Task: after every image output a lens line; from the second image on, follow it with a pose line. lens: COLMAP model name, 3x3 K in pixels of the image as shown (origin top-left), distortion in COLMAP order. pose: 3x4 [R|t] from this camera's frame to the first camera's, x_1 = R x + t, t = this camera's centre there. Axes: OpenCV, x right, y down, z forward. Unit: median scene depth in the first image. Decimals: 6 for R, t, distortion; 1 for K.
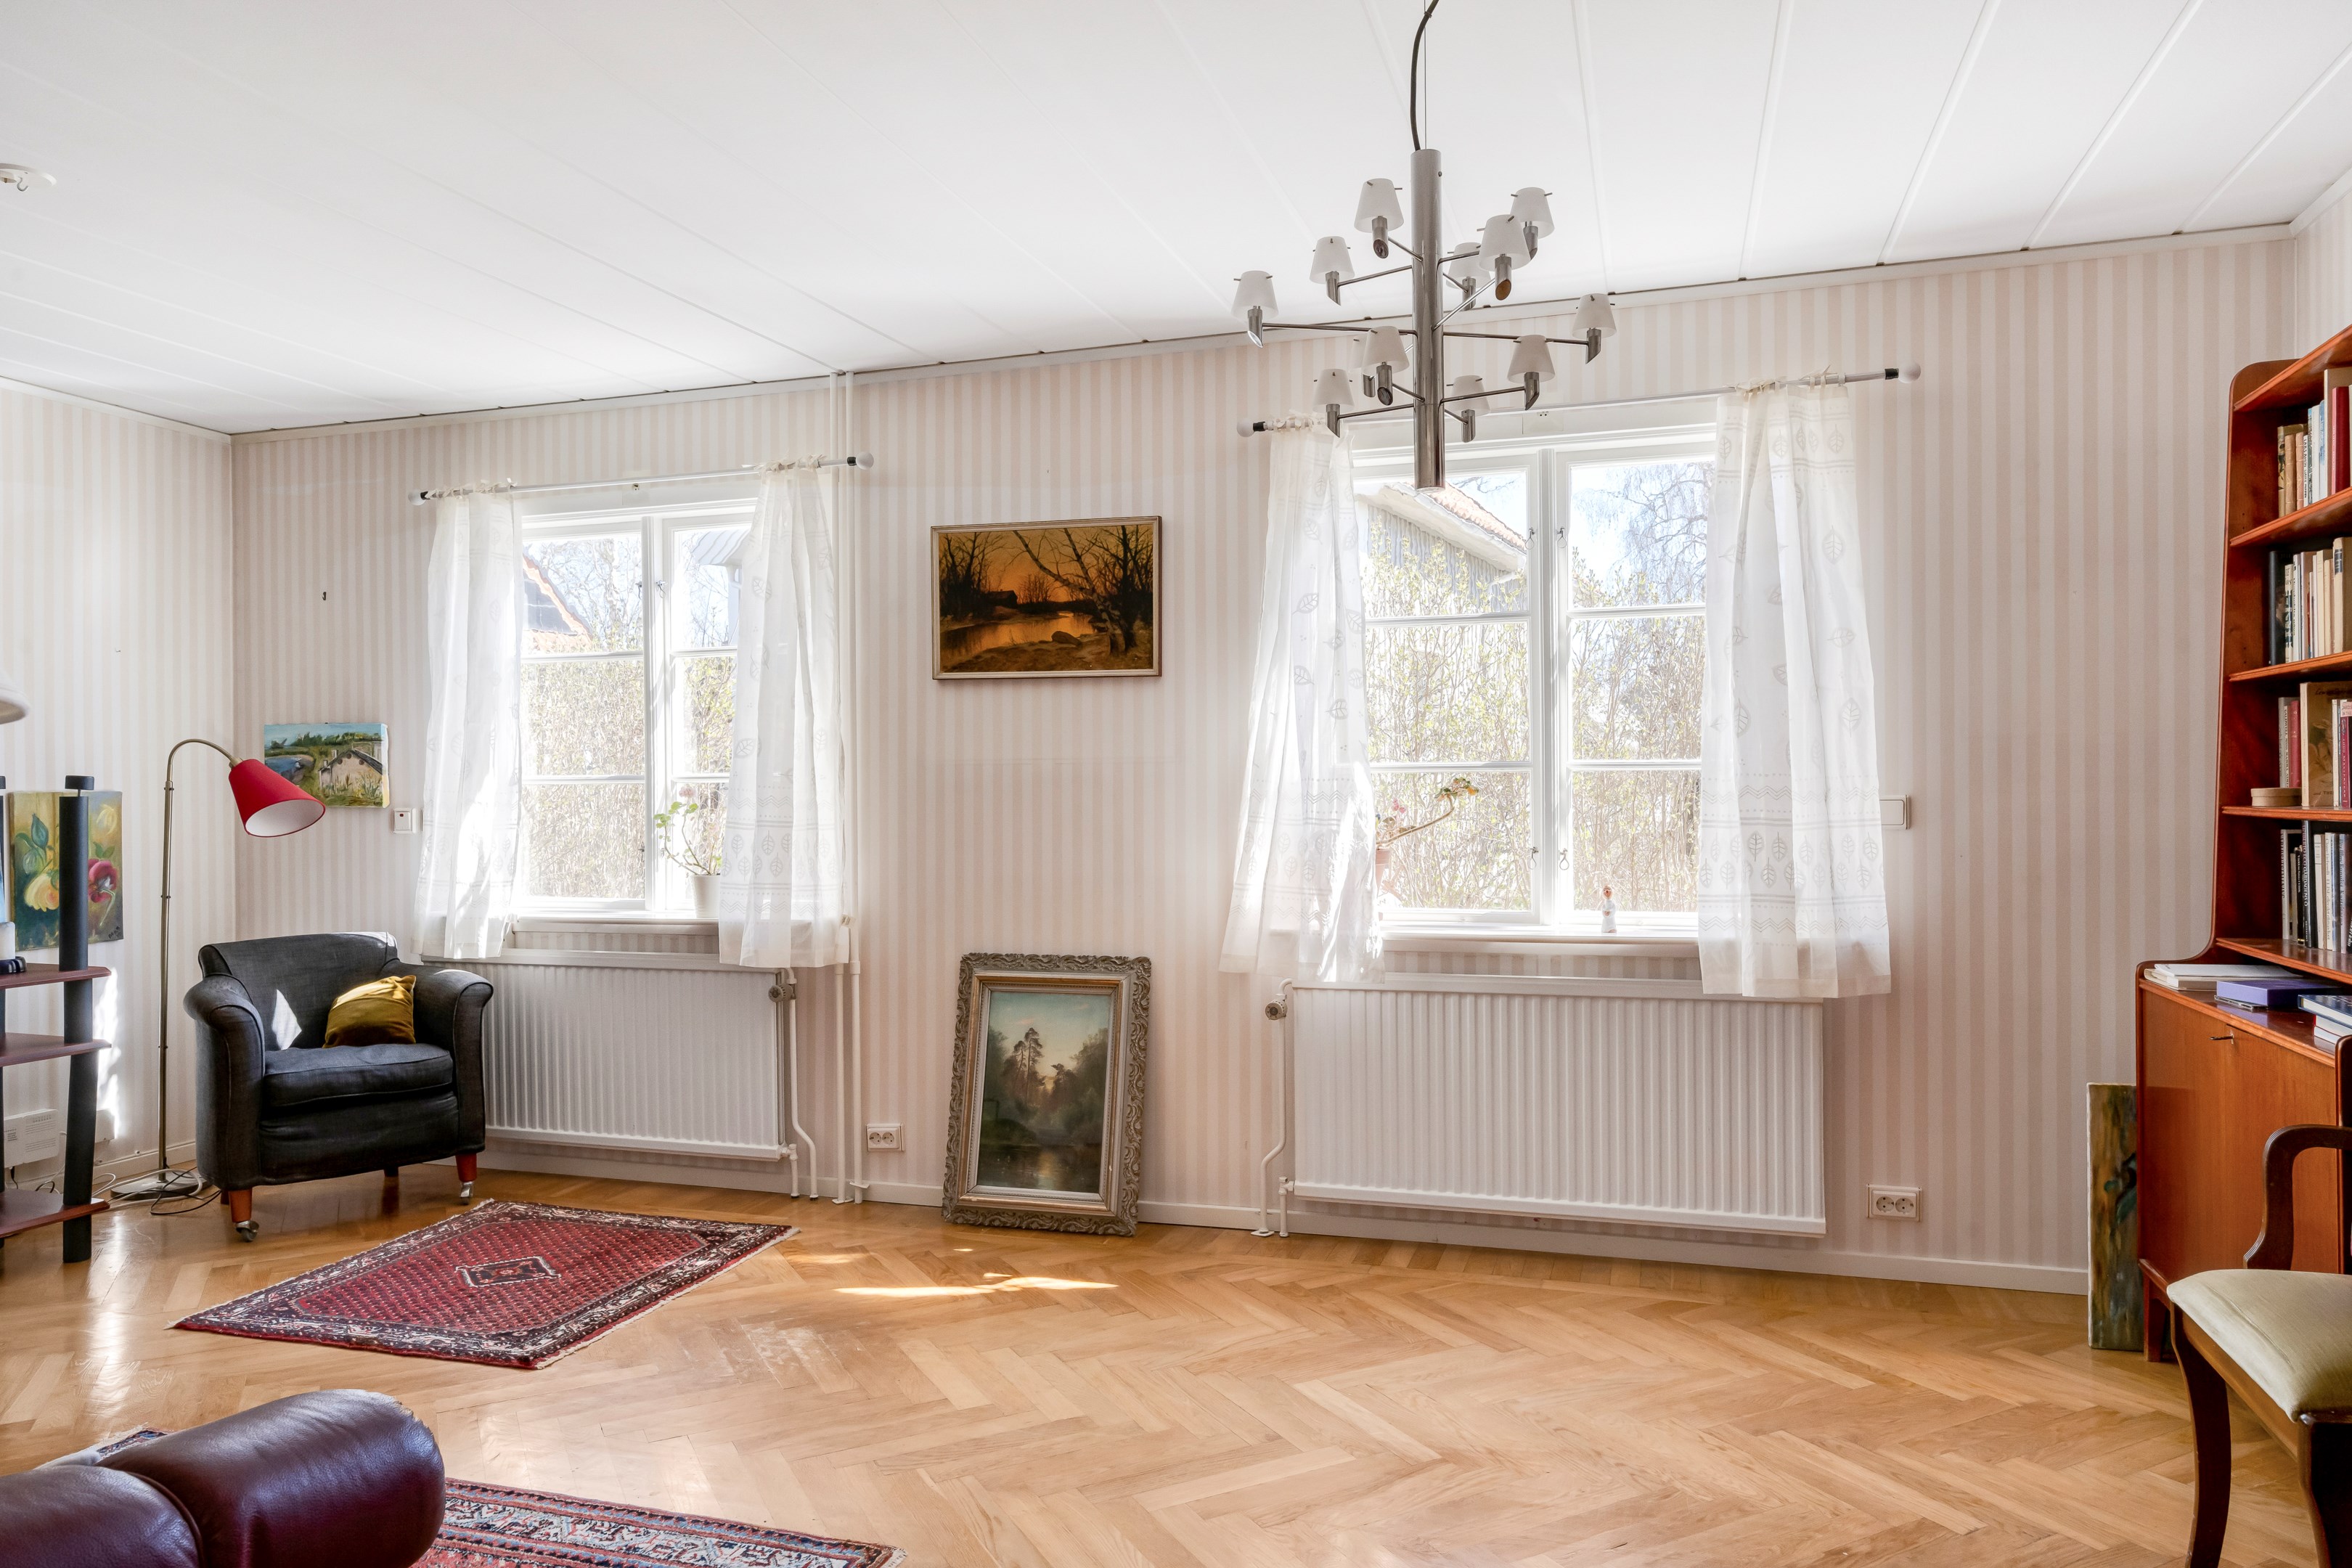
lens RADIAL K [[1560.5, 0, 1176.0], [0, 1560.5, 803.1], [0, 0, 1]] dist [-0.001896, 0.000943]
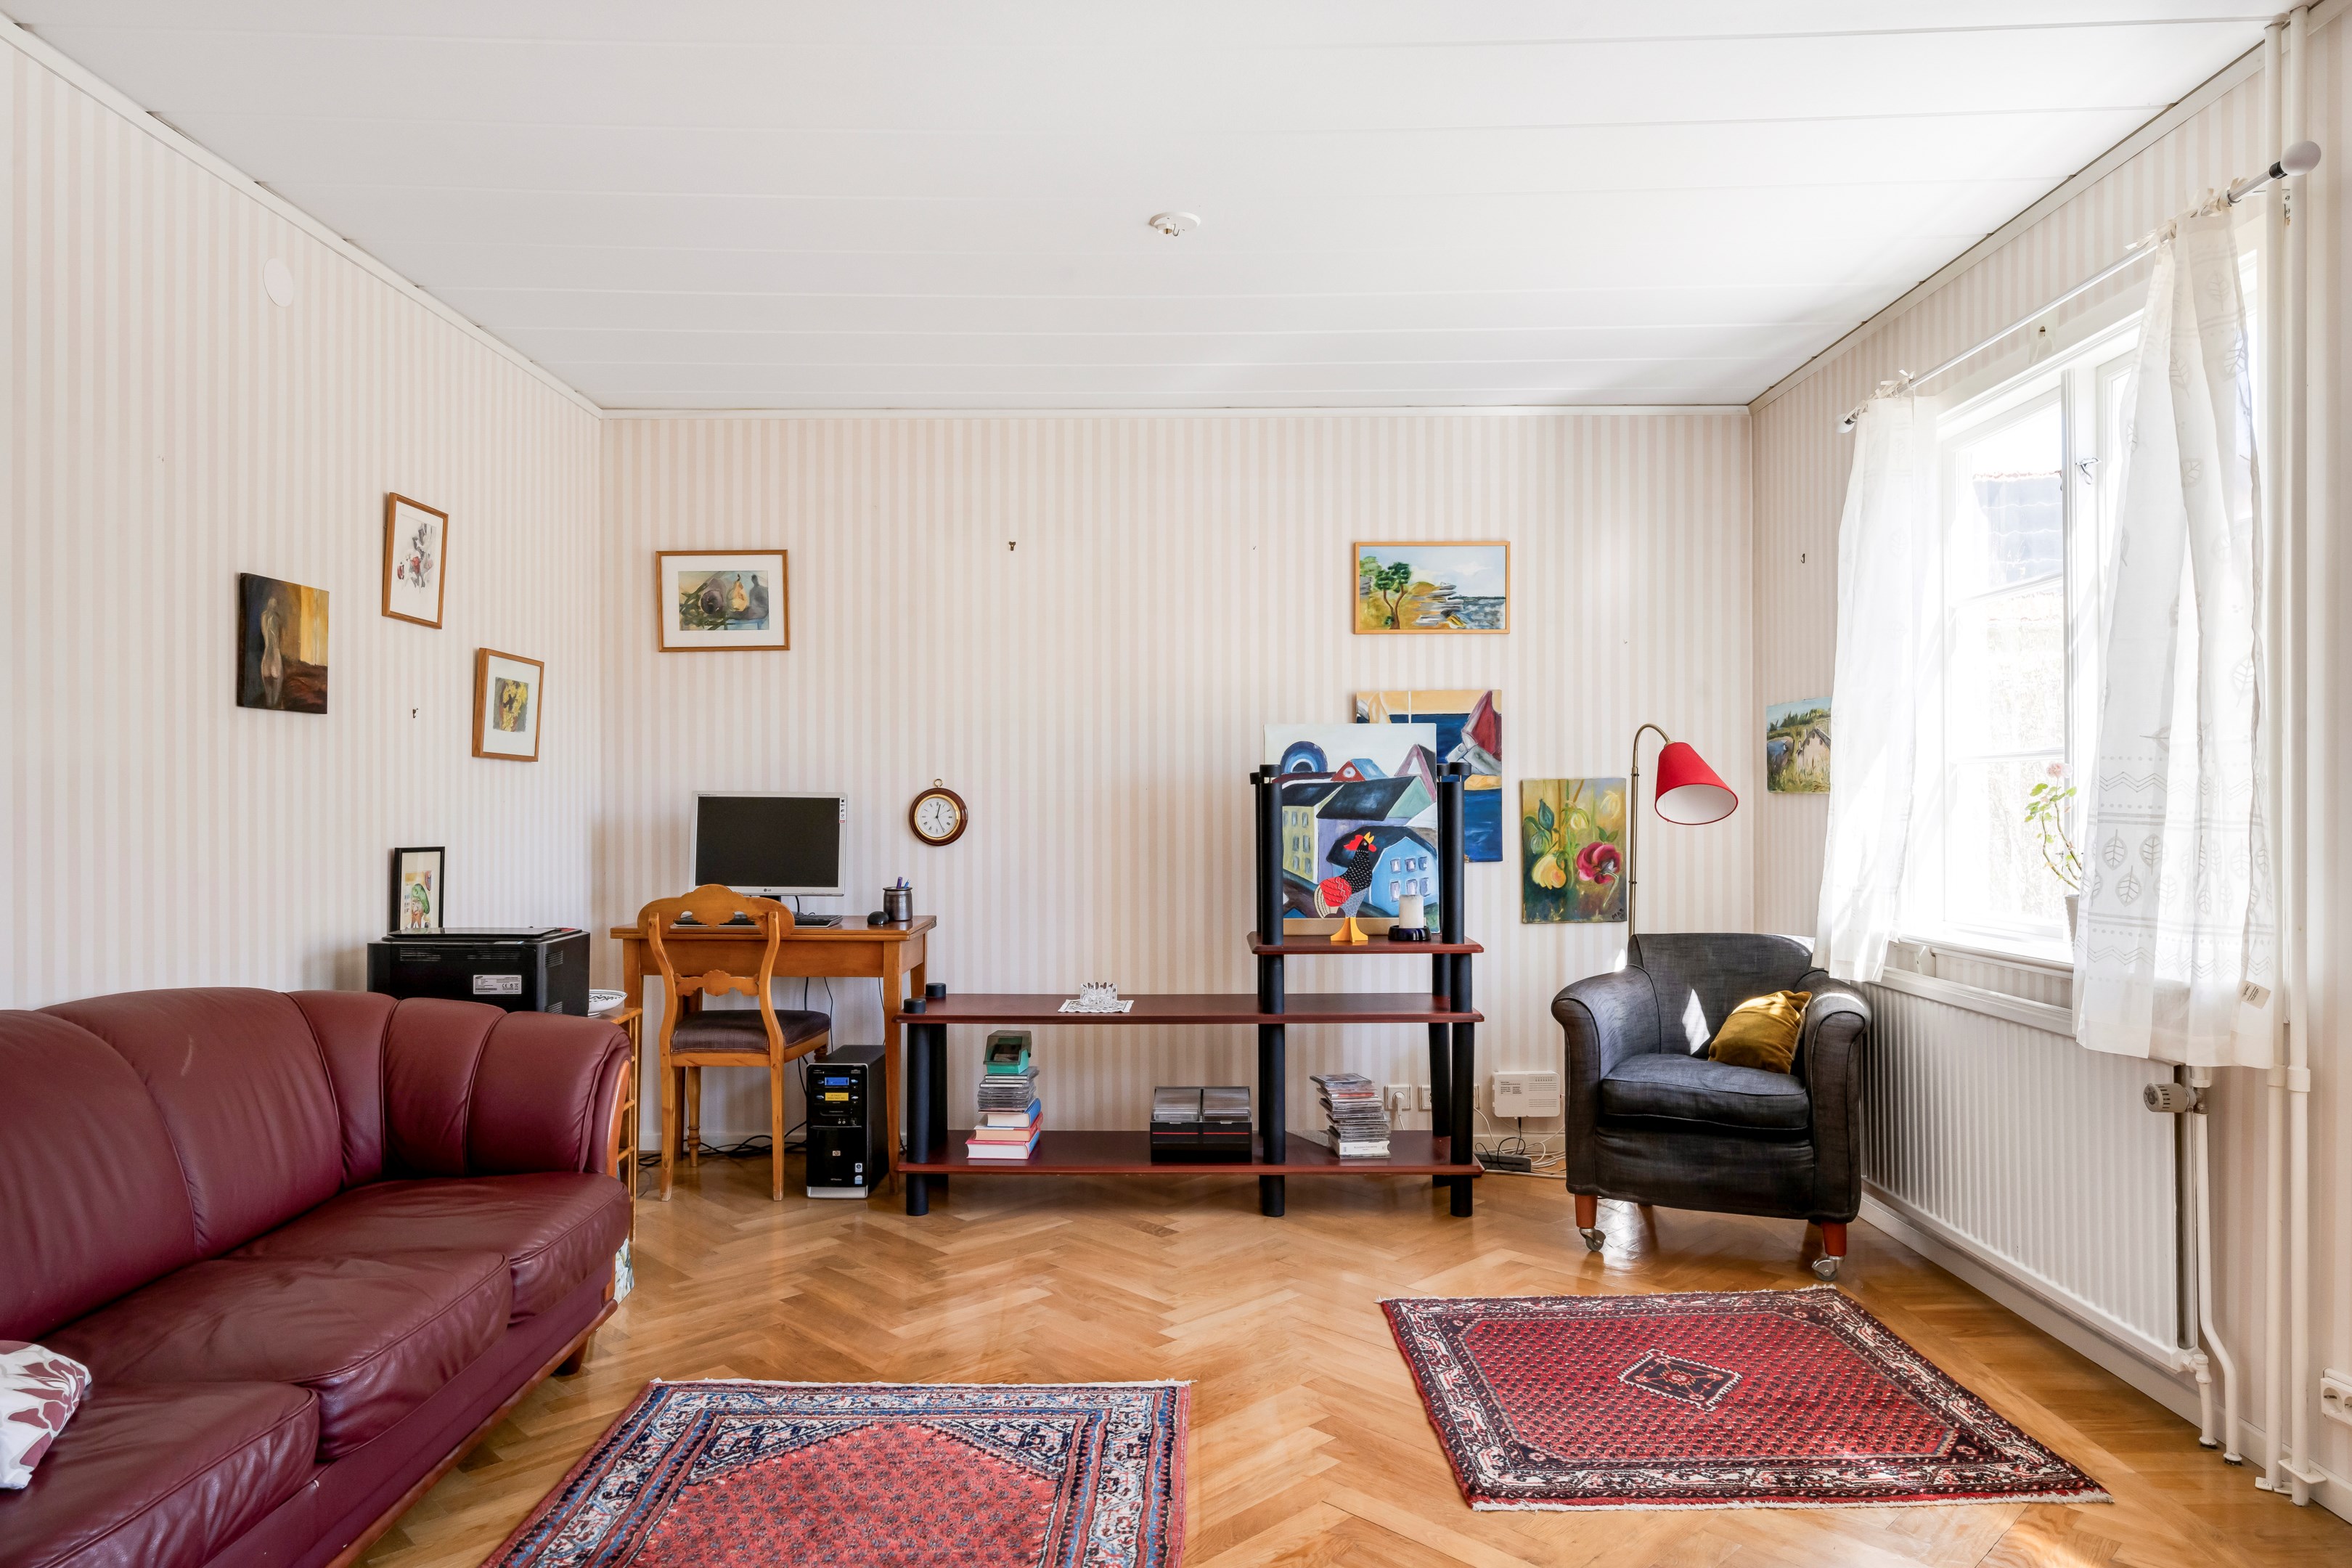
lens RADIAL K [[1460.8, 0, 1181.8], [0, 1460.8, 807.5], [0, 0, 1]] dist [-0.005371, -0.001144]
pose [[0.285600, 0.008431, -0.958312, 0.178548], [-0.000060, 0.999961, 0.008779, 0.003718], [0.958349, -0.002450, 0.285589, 0.472992]]
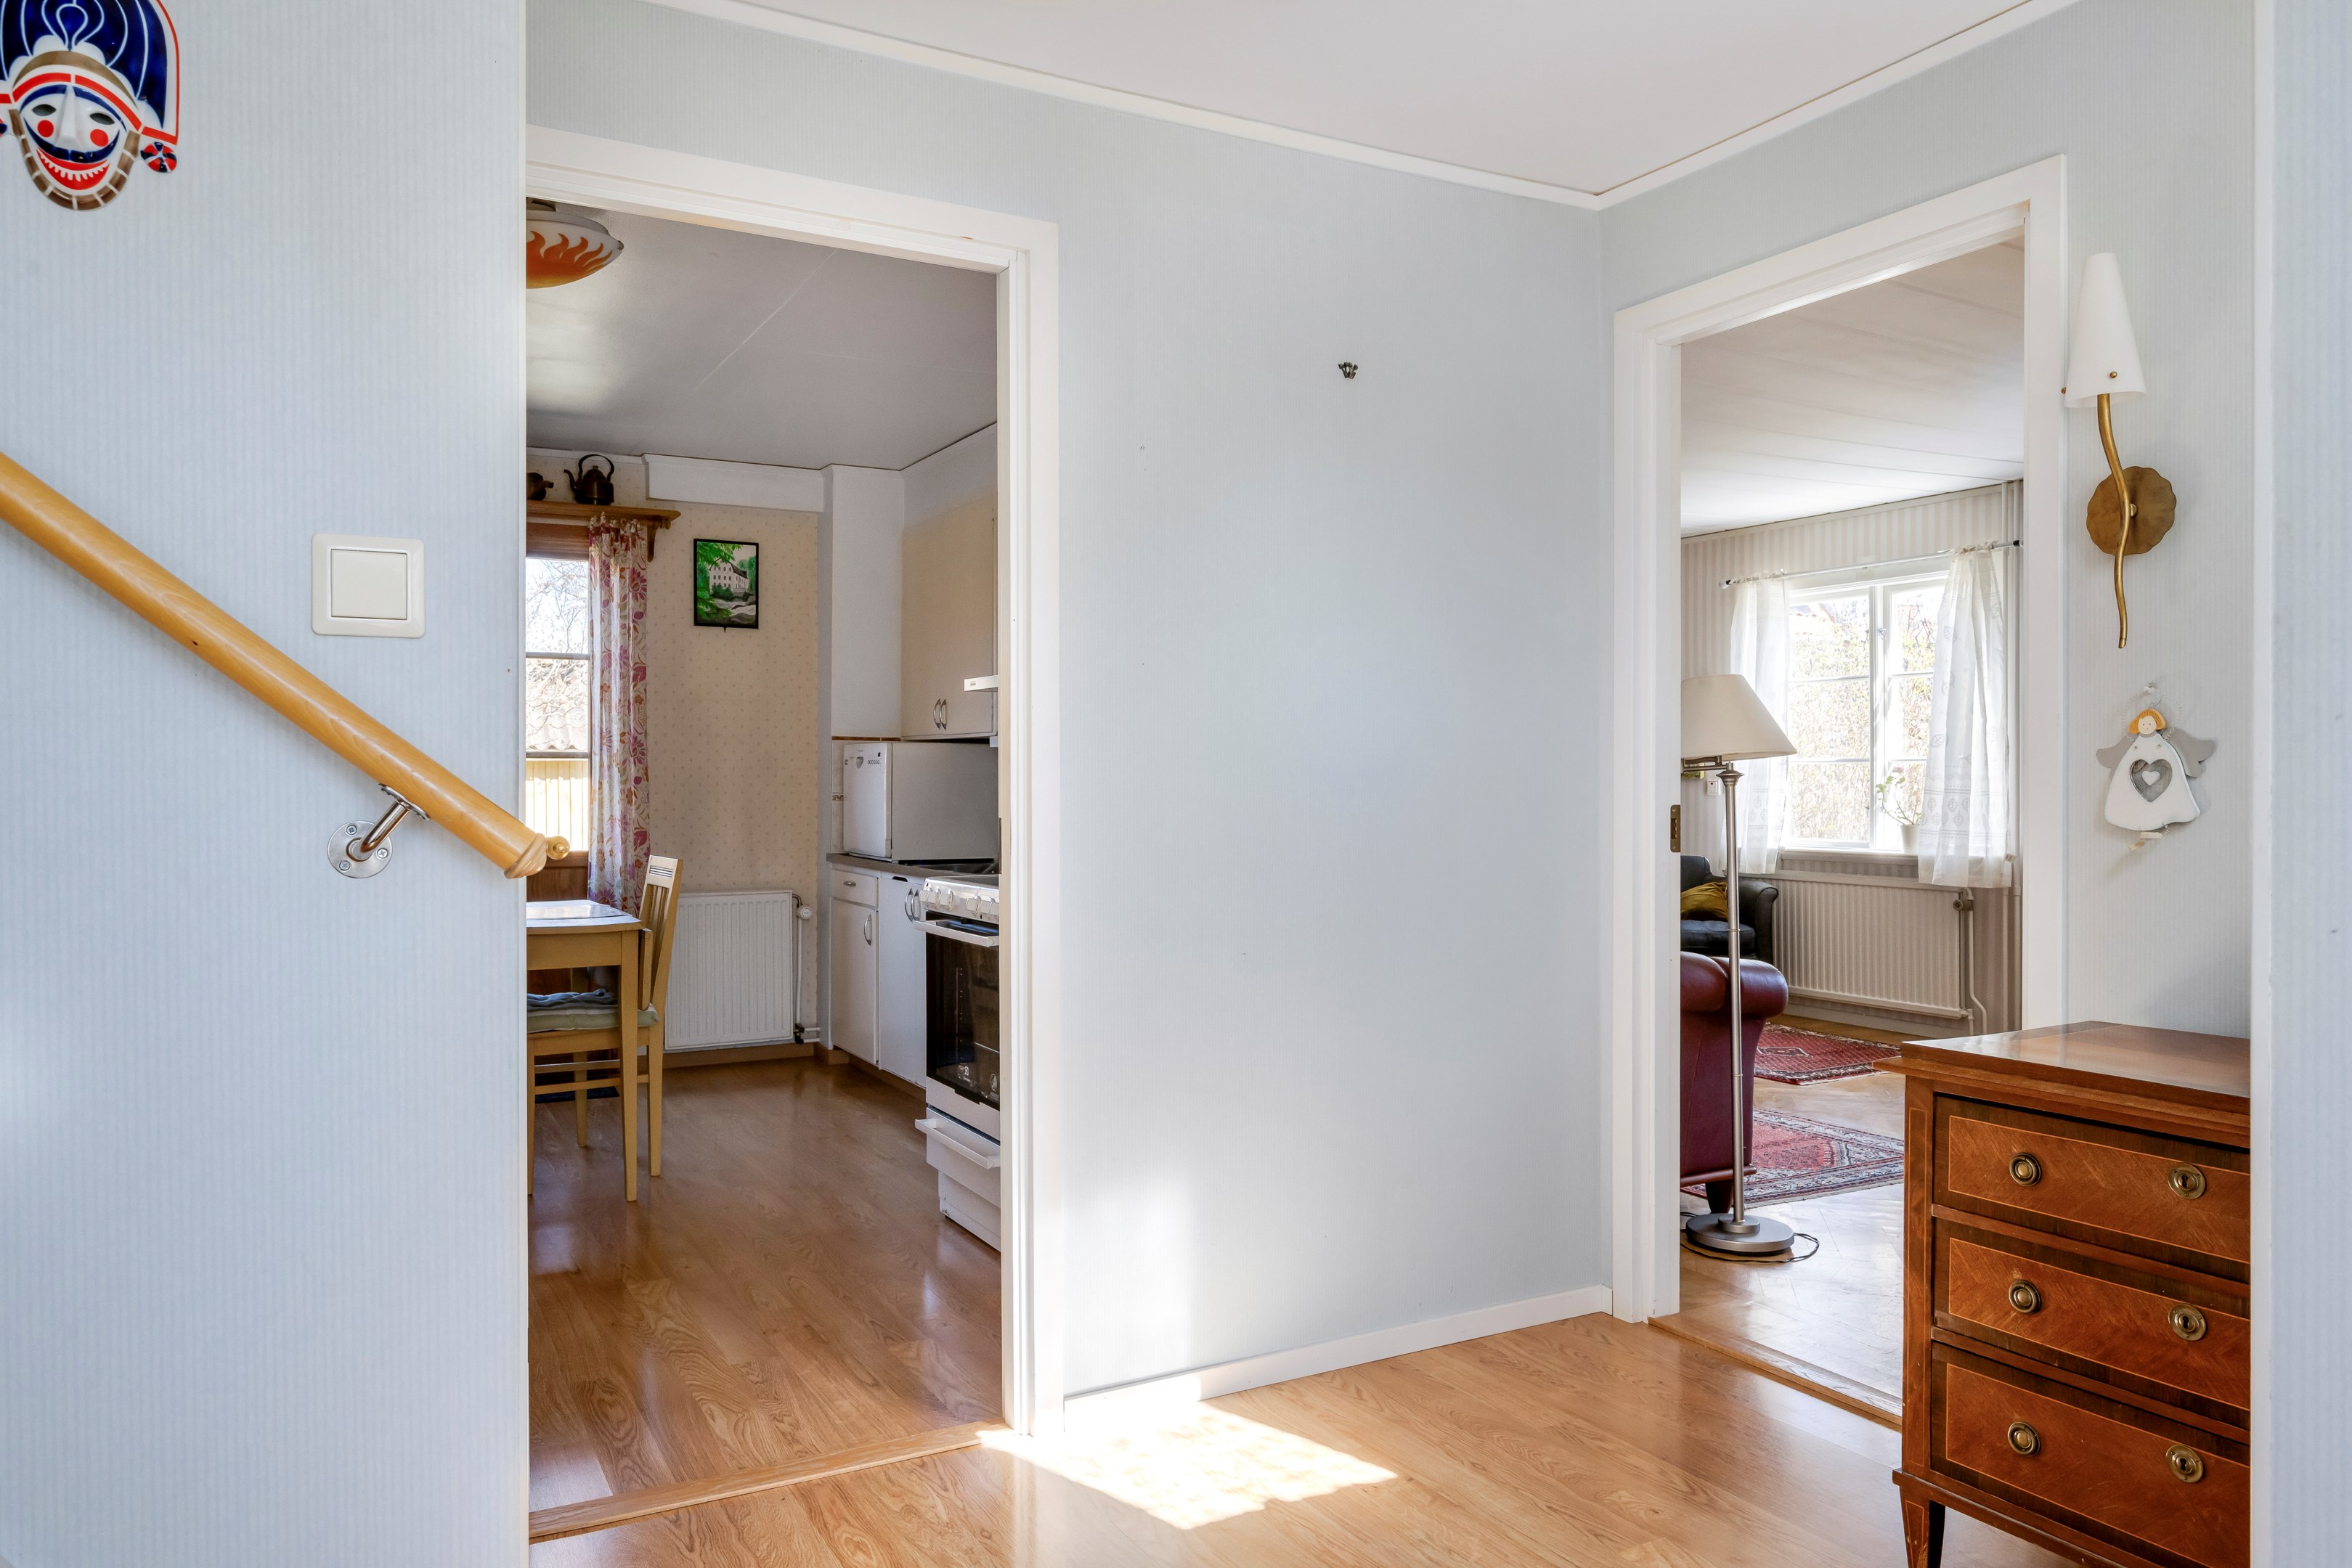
lens RADIAL K [[1581.0, 0, 1176.0], [0, 1581.0, 784.0], [0, 0, 1]] dist [0.001087, -0.000708]
pose [[0.729188, 0.007627, -0.684271, 0.229854], [-0.006022, 0.999971, 0.004728, 0.003729], [0.684287, 0.000673, 0.729213, -0.608133]]
